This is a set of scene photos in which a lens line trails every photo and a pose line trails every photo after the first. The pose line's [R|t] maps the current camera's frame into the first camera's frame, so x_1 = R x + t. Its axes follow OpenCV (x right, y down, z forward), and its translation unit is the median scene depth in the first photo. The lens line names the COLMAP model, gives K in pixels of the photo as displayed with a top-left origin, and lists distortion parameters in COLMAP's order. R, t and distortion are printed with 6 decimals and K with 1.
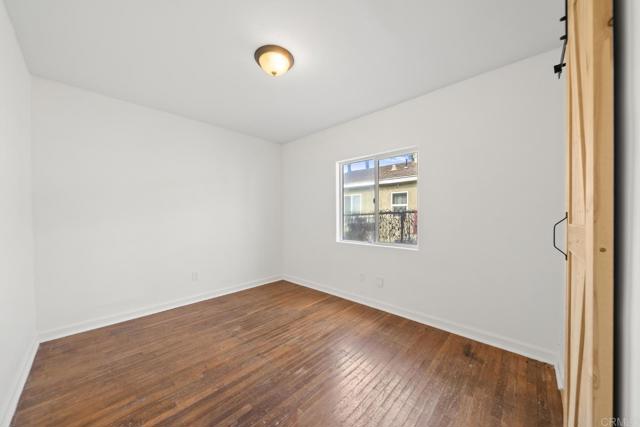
lens RADIAL K [[220.5, 0, 326.2], [0, 220.5, 215.6], [0, 0, 1]] dist [-0.005103, -0.000240]
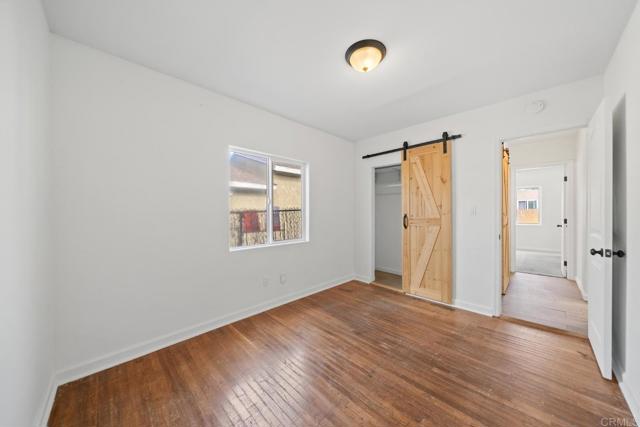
lens RADIAL K [[220.5, 0, 326.1], [0, 220.5, 212.0], [0, 0, 1]] dist [-0.005103, -0.000240]
pose [[0.040296, -0.000090, 0.999188, -1.024001], [0.004015, 0.999992, -0.000071, -0.007526], [-0.999180, 0.004015, 0.040296, 0.990528]]
